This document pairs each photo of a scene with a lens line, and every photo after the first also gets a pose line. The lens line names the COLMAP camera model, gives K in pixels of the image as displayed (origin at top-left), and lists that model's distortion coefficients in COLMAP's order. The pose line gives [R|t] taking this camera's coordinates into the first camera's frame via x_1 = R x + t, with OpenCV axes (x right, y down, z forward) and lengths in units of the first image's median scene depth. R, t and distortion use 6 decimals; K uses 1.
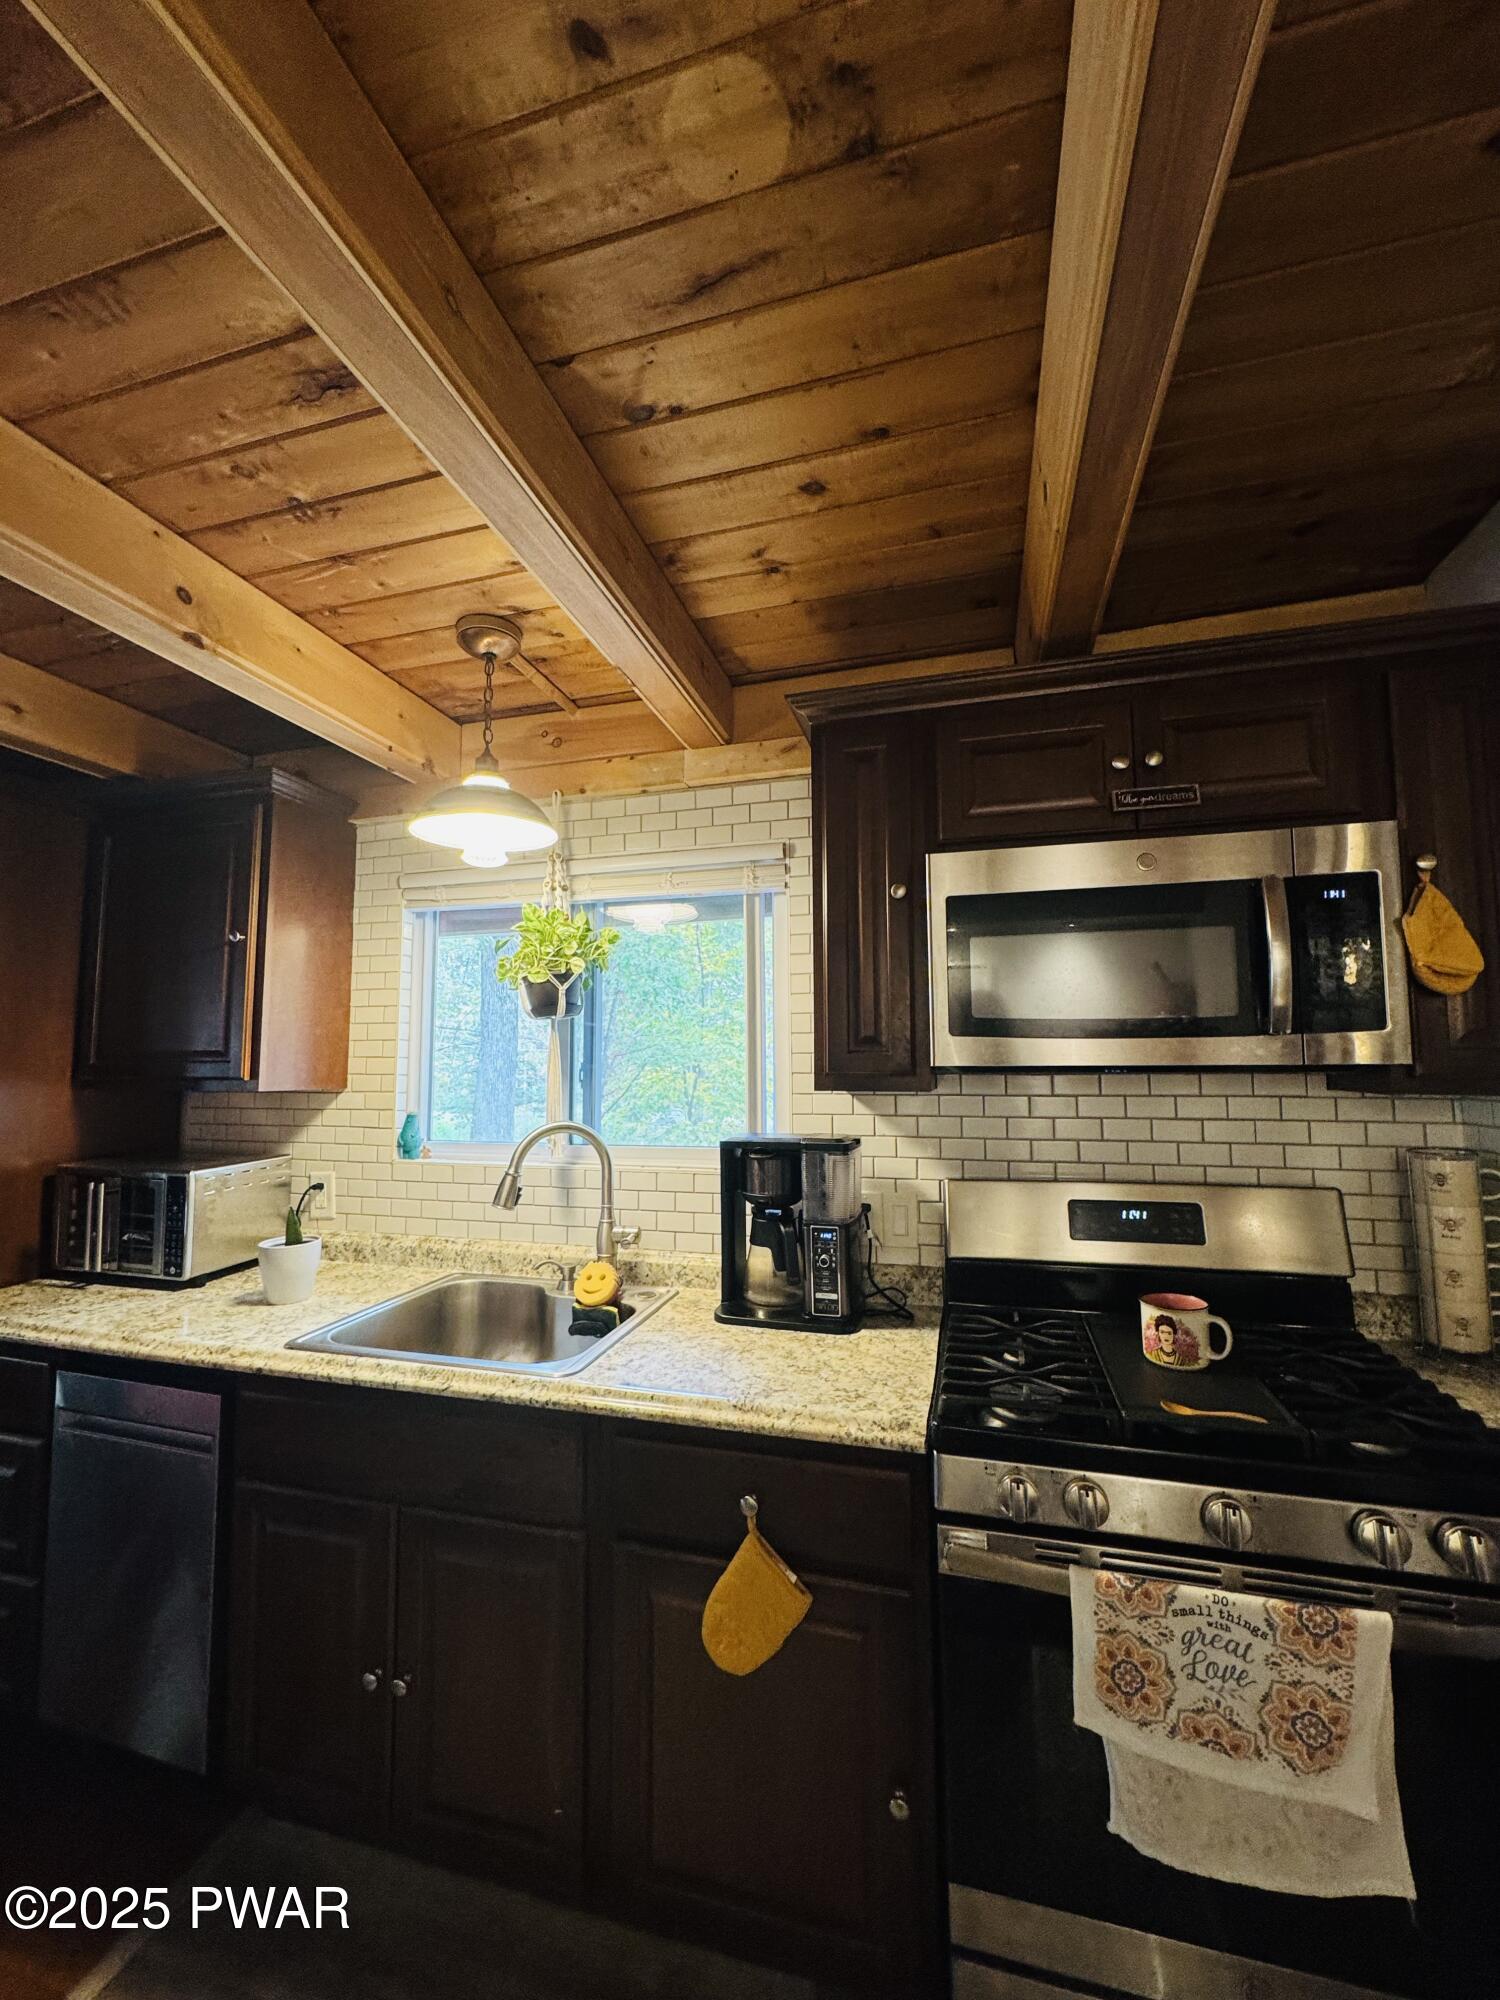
lens RADIAL K [[799.2, 0, 748.6], [0, 799.2, 997.1], [0, 0, 1]] dist [-0.005649, 0.001087]
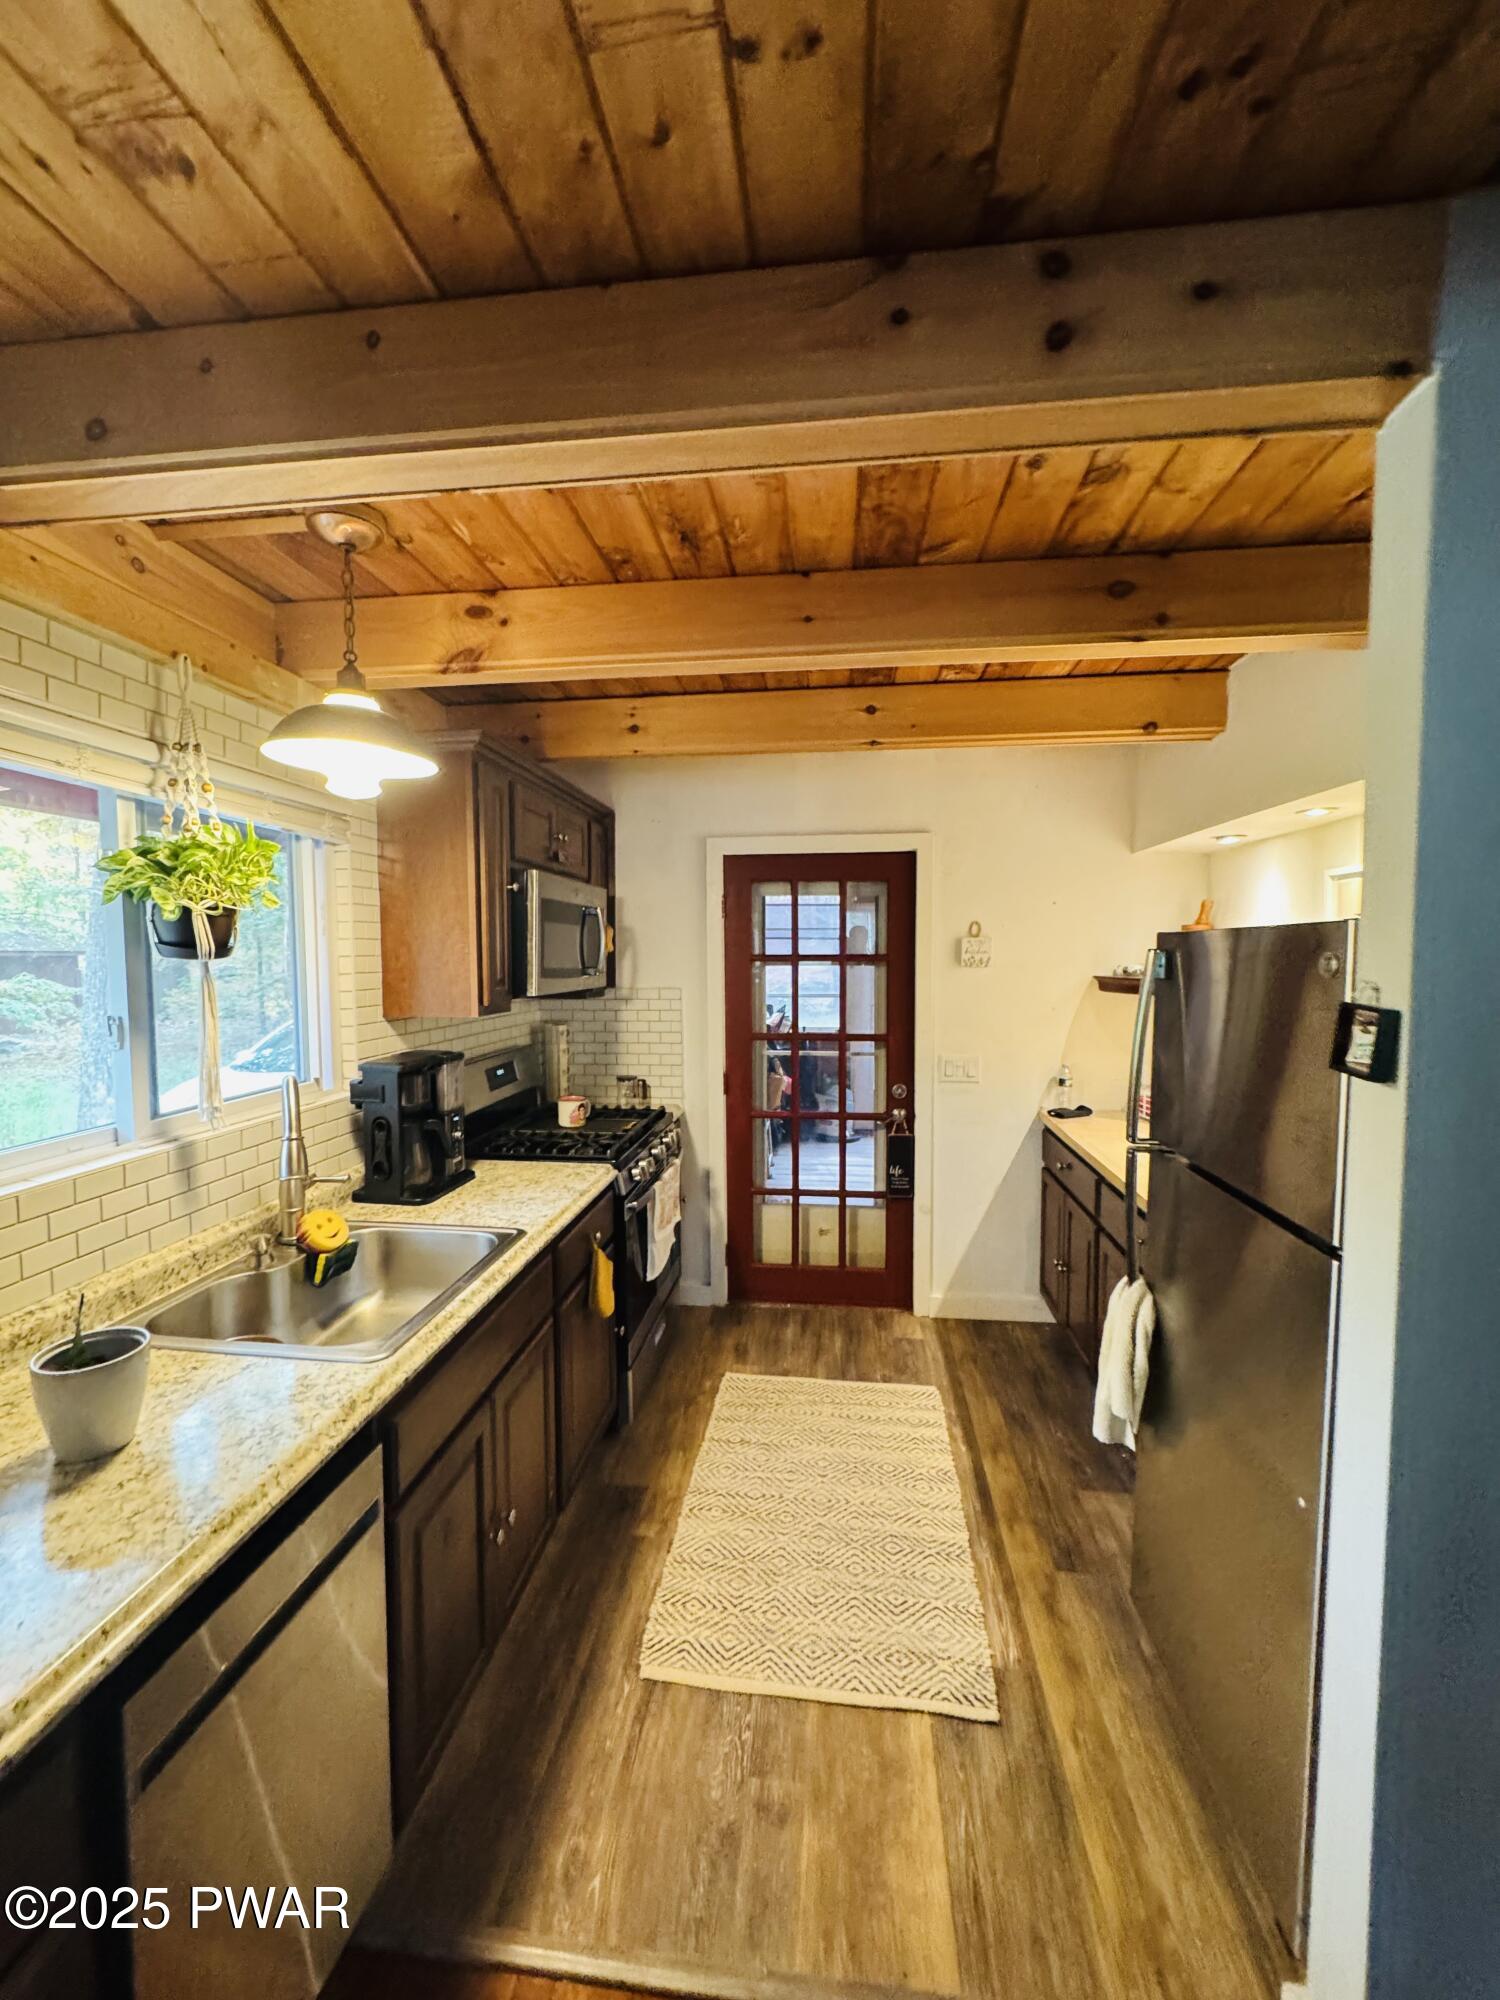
lens RADIAL K [[799.2, 0, 748.6], [0, 799.2, 997.1], [0, 0, 1]] dist [-0.005649, 0.001087]
pose [[-0.153651, -0.052081, 0.986752, -1.487931], [-0.081574, 0.995870, 0.039860, -0.022681], [-0.984752, -0.074368, -0.157265, 0.774704]]
